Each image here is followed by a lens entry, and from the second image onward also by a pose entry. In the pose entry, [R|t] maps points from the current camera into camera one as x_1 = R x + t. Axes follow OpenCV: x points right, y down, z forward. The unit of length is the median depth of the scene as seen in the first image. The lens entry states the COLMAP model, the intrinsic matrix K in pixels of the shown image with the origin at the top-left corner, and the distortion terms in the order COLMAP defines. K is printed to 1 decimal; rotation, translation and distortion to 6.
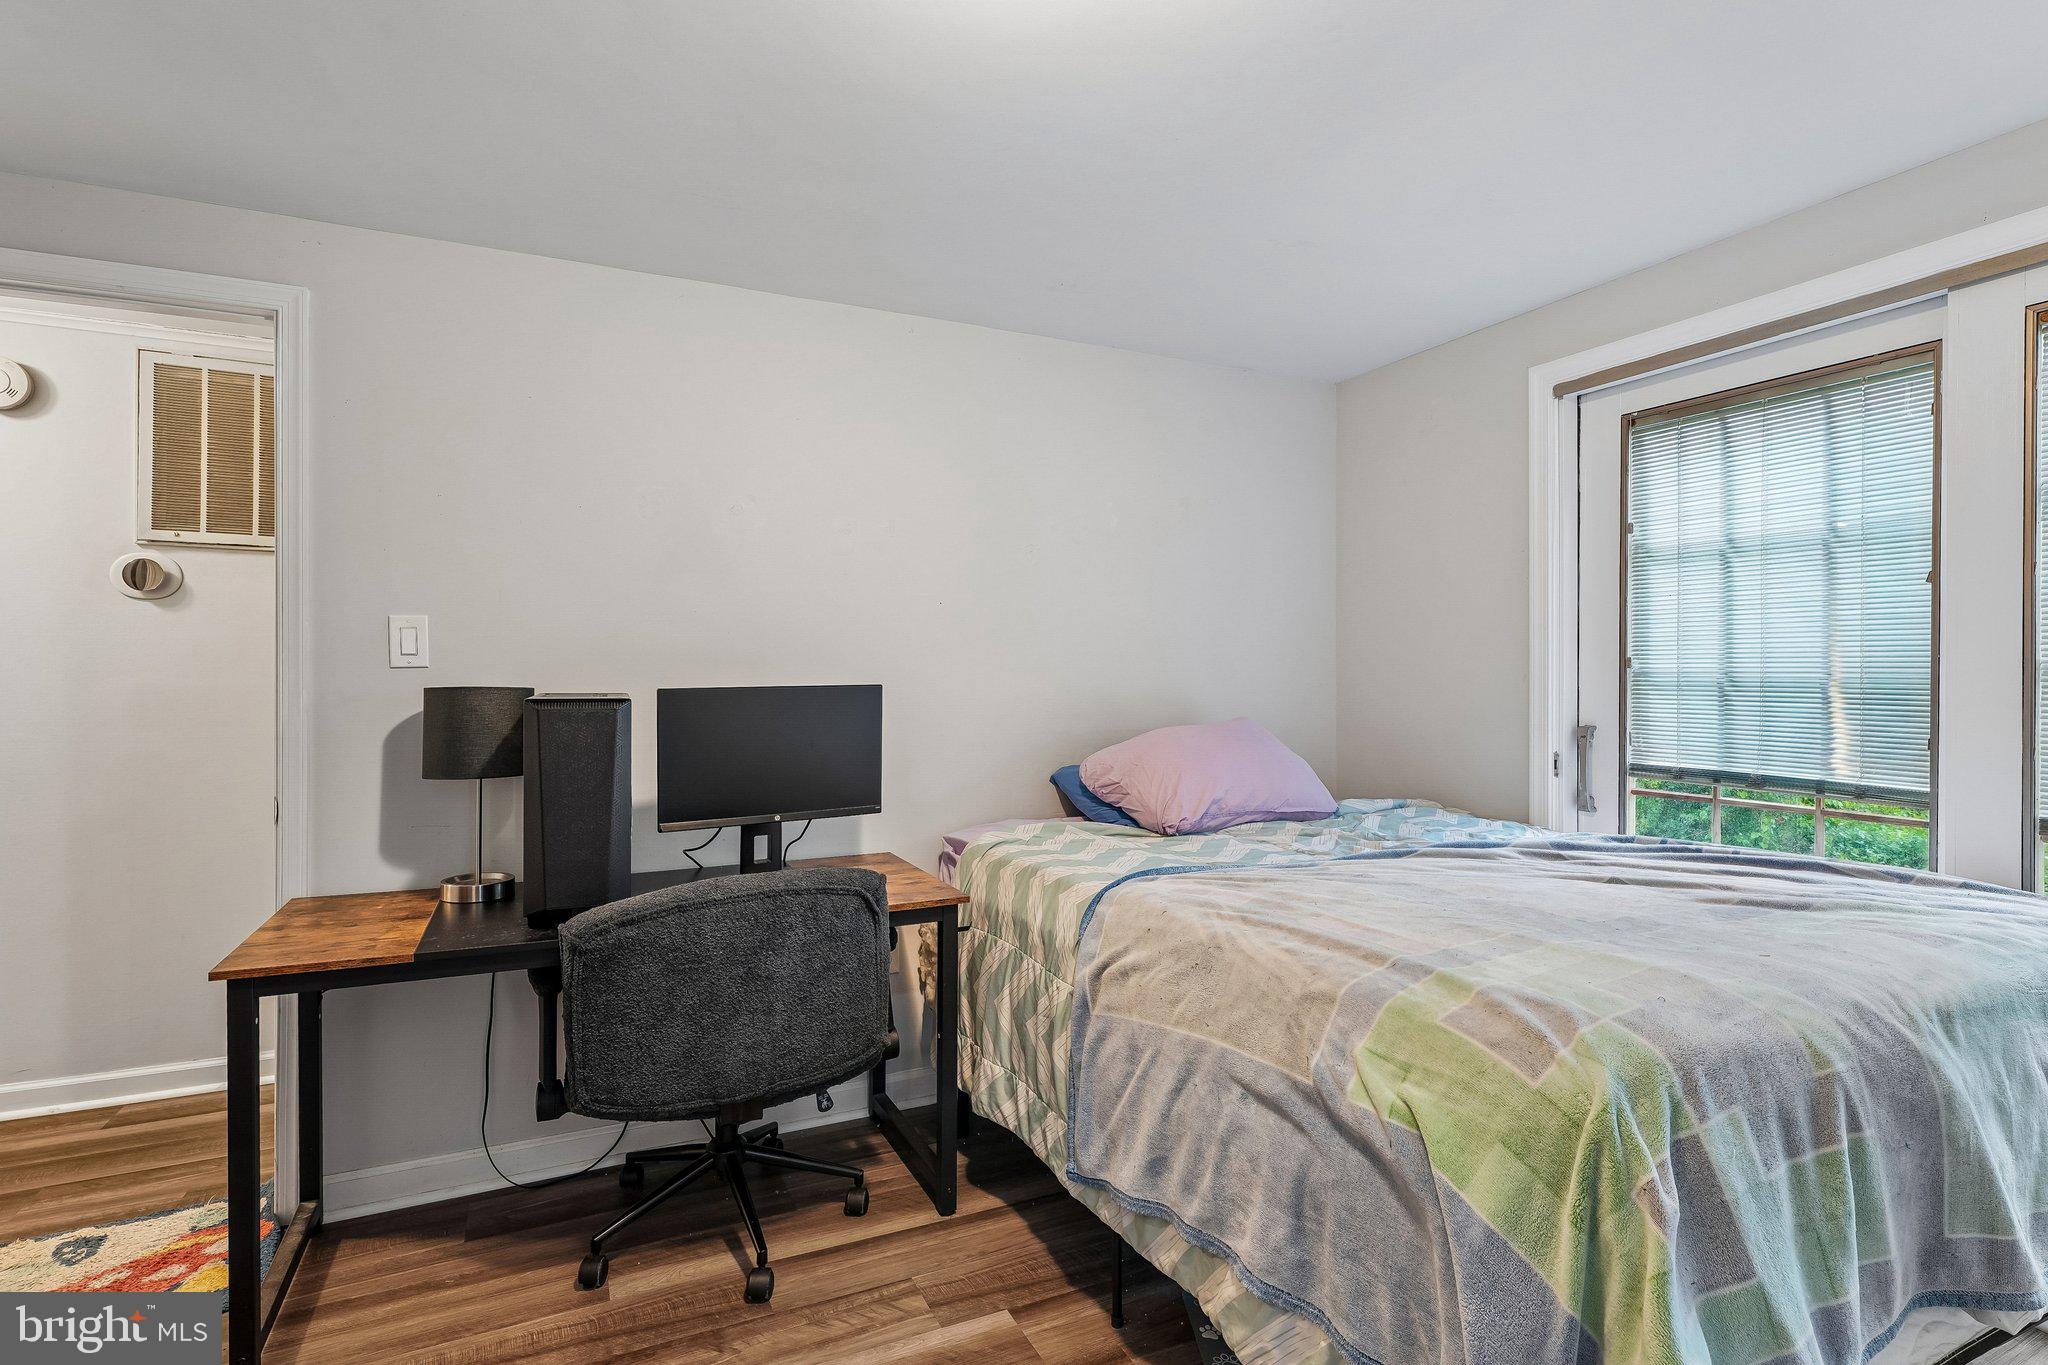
lens RADIAL K [[992.9, 0, 1017.6], [0, 992.9, 681.9], [0, 0, 1]] dist [0.001435, -0.000165]
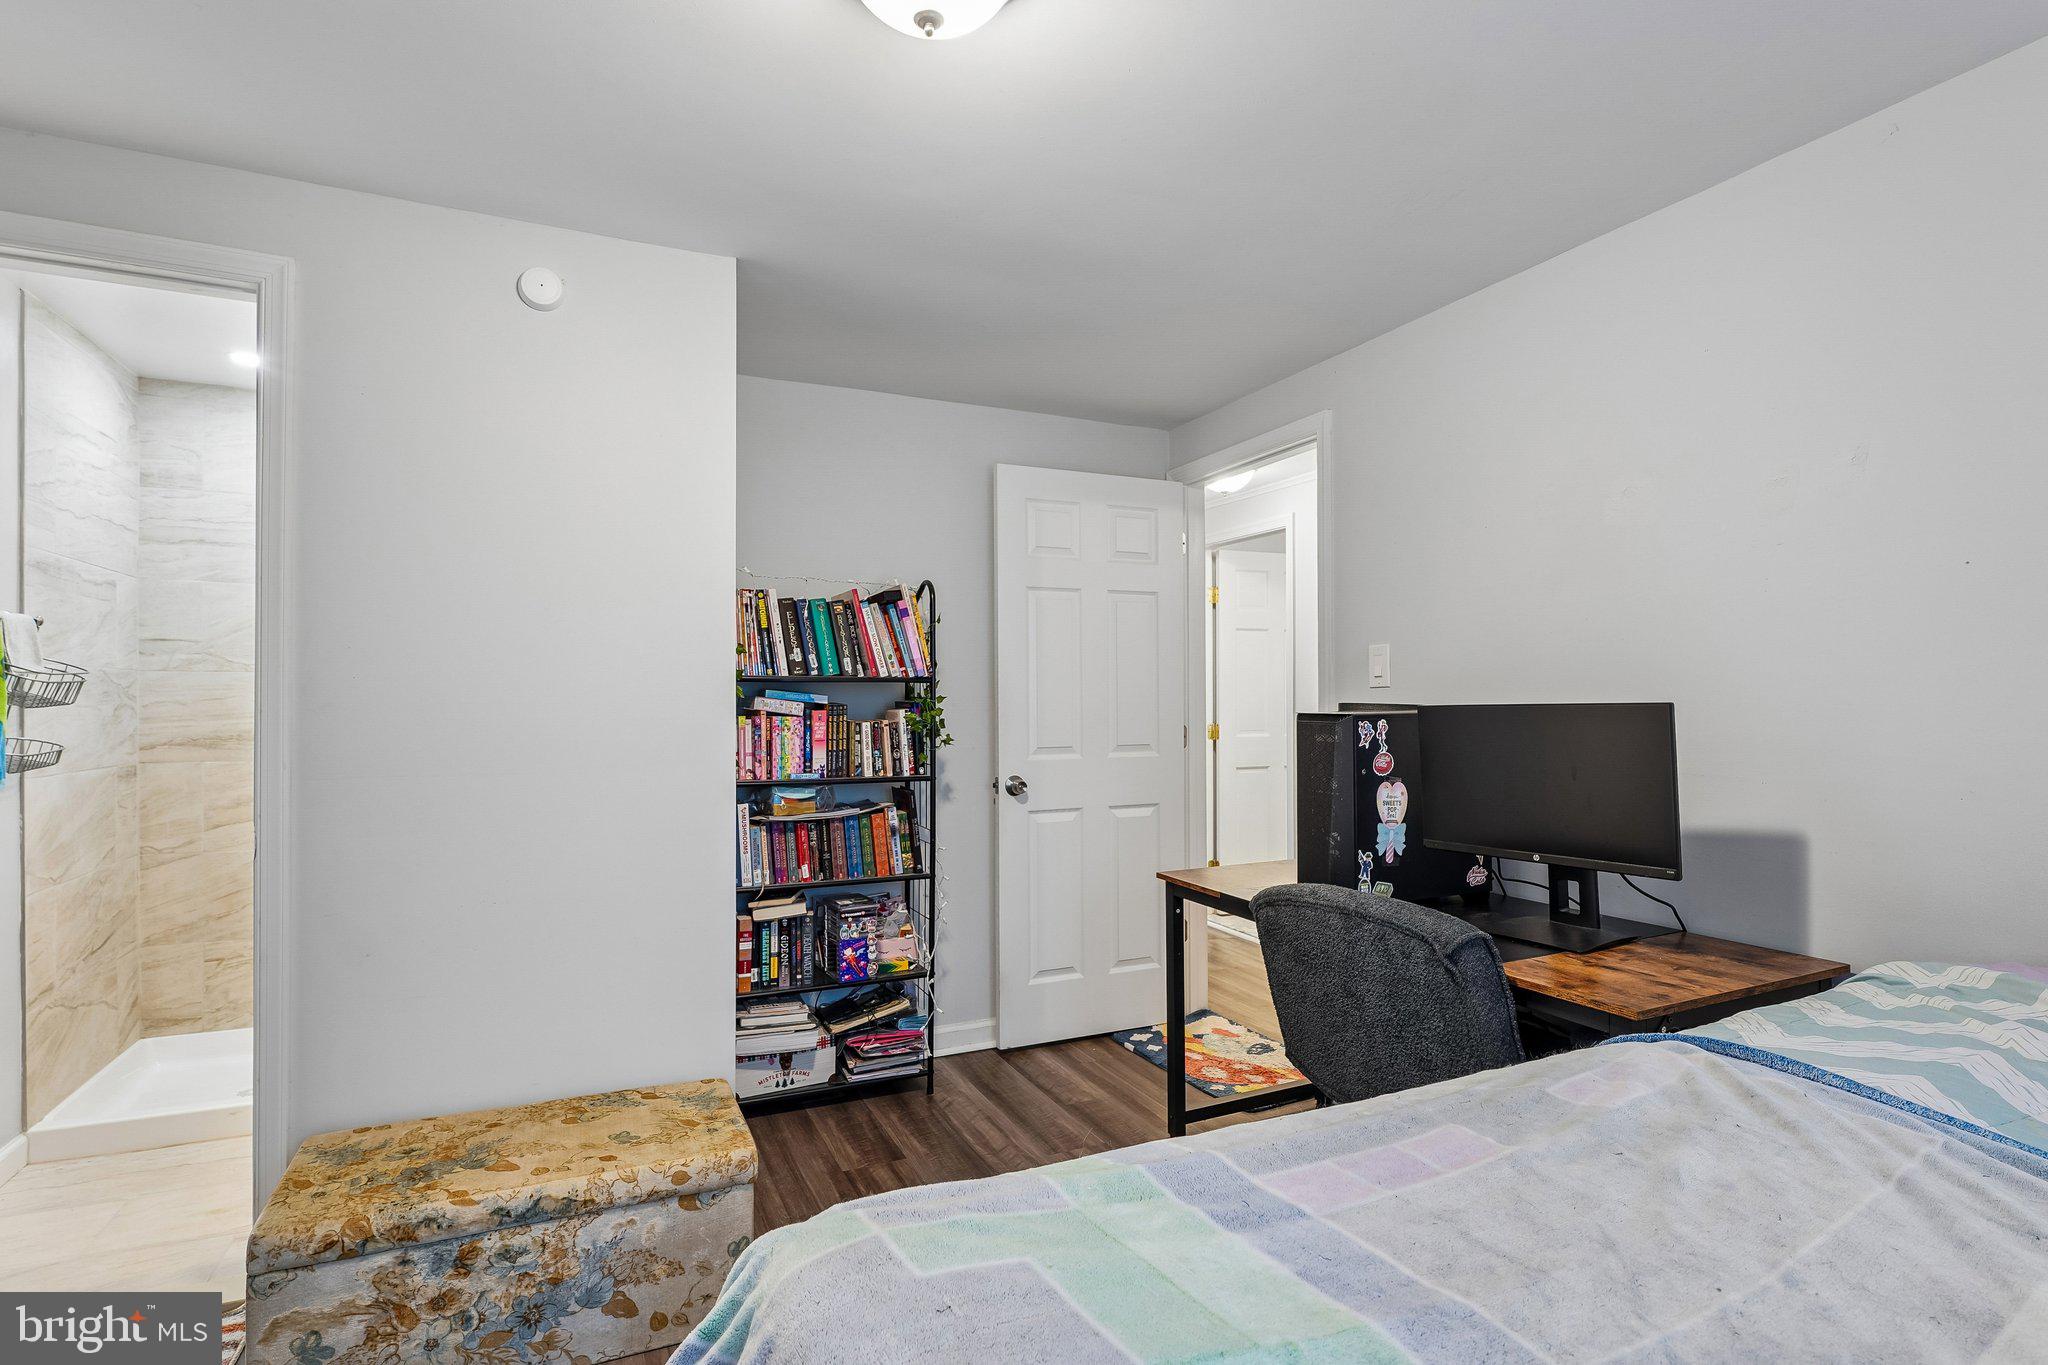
lens RADIAL K [[992.9, 0, 1017.6], [0, 992.9, 681.9], [0, 0, 1]] dist [0.001435, -0.000165]
pose [[-0.019453, -0.022340, -0.999561, 0.606685], [-0.000365, 0.999750, -0.022337, 0.004041], [0.999811, -0.000069, -0.019456, 0.545460]]
